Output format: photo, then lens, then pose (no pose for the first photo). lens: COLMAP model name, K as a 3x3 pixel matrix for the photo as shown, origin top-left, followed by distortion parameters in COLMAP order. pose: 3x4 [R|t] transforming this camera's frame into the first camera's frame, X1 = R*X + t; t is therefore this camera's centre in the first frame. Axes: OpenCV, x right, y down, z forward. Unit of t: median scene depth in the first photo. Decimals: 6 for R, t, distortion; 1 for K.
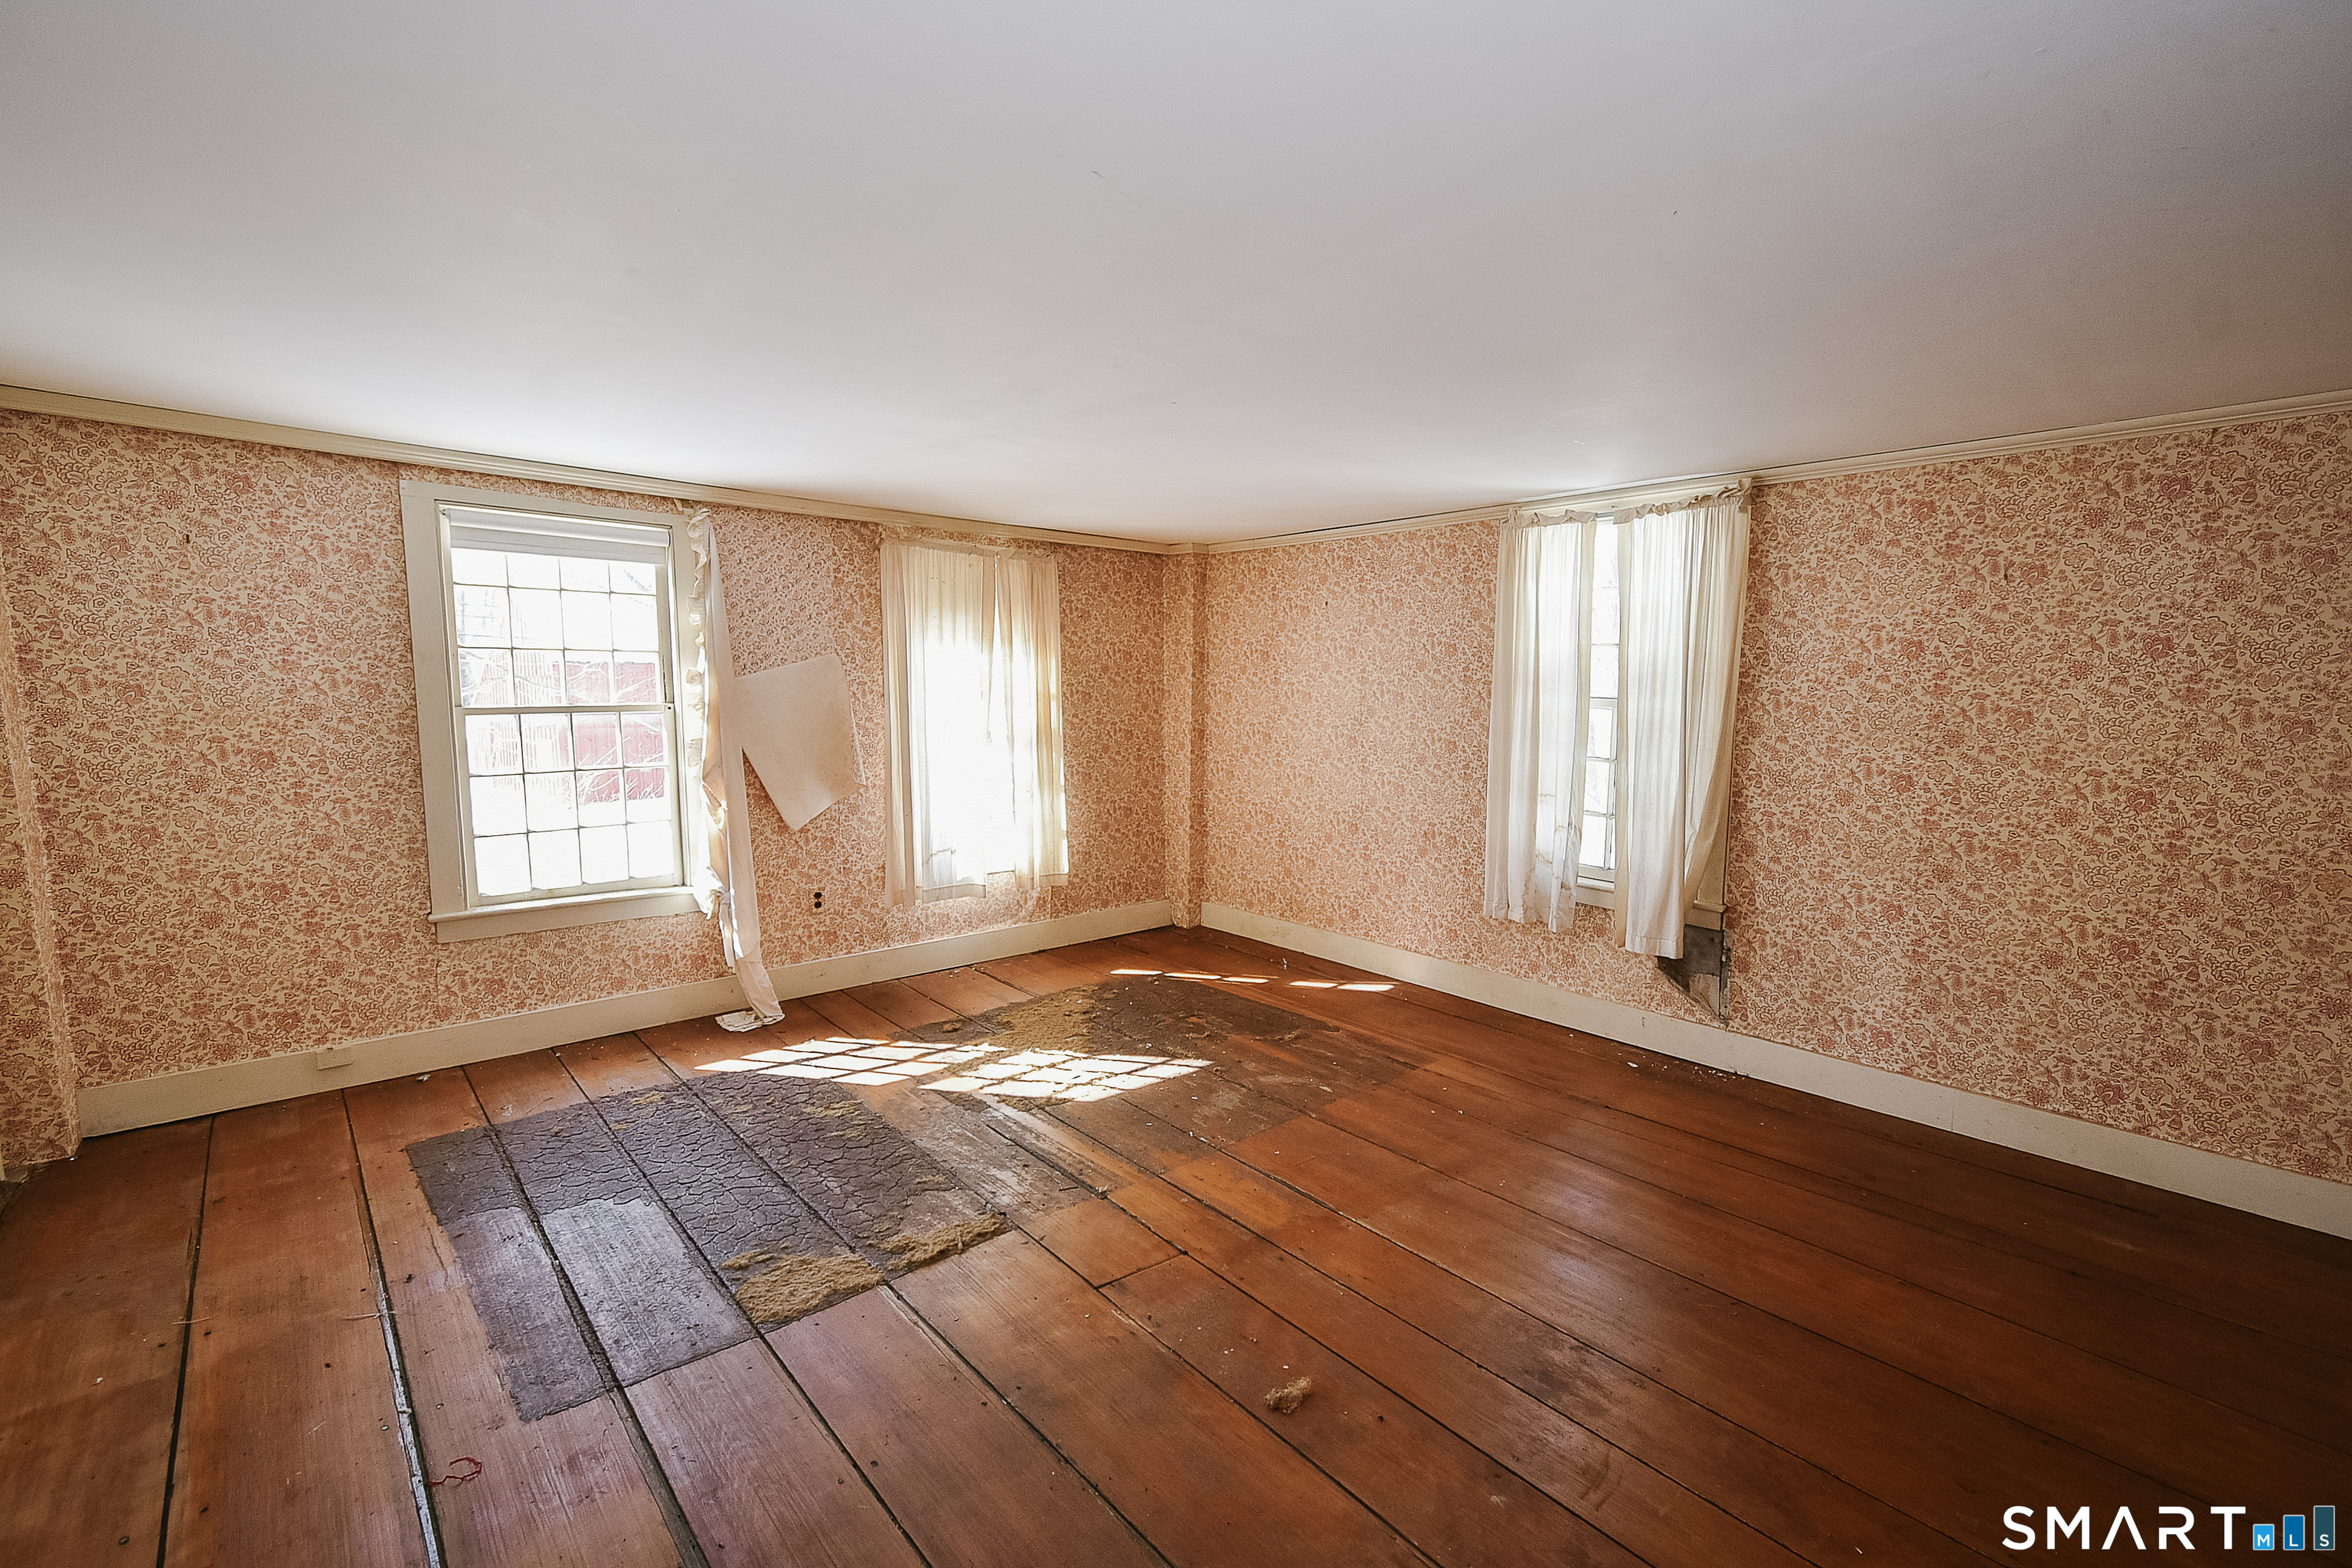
lens RADIAL K [[1068.9, 0, 1176.0], [0, 1068.9, 784.0], [0, 0, 1]] dist [0.002277, -0.000016]
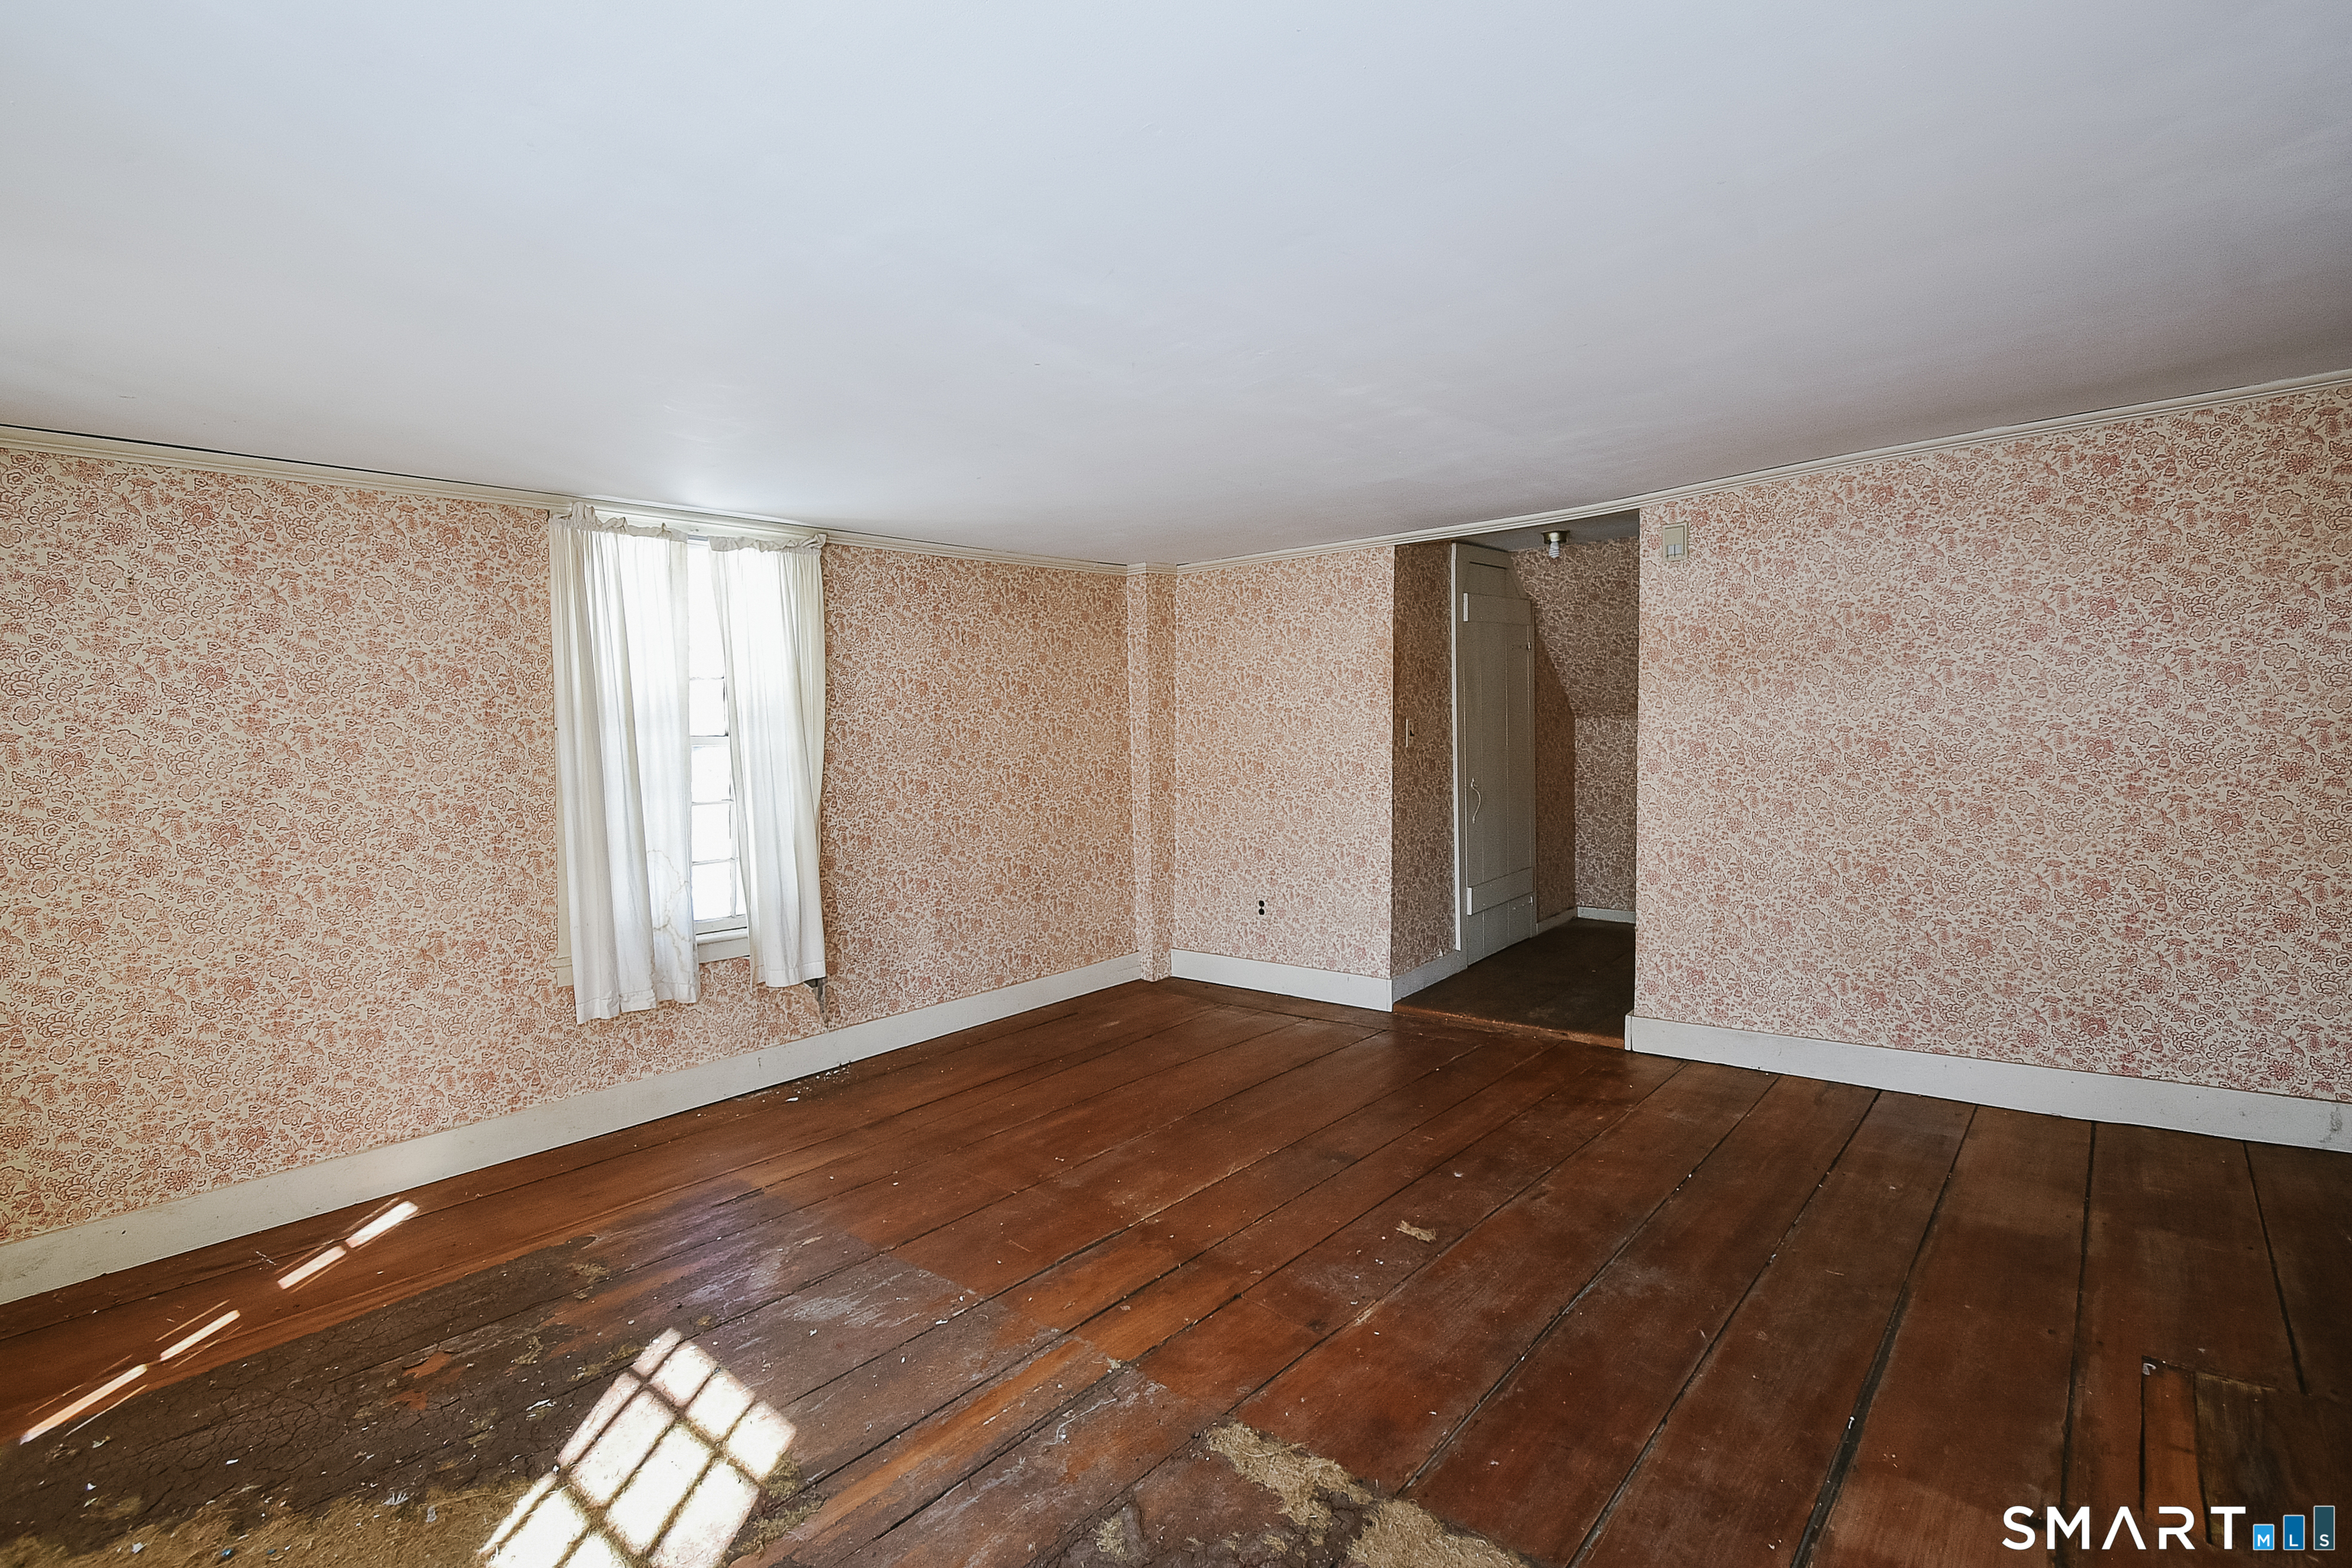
lens RADIAL K [[1117.9, 0, 1176.0], [0, 1117.9, 784.0], [0, 0, 1]] dist [0.001041, -0.000337]
pose [[-0.171685, -0.063444, 0.983107, -0.636276], [0.117880, 0.989431, 0.084438, -0.073281], [-0.978074, 0.130386, -0.162392, 0.779289]]
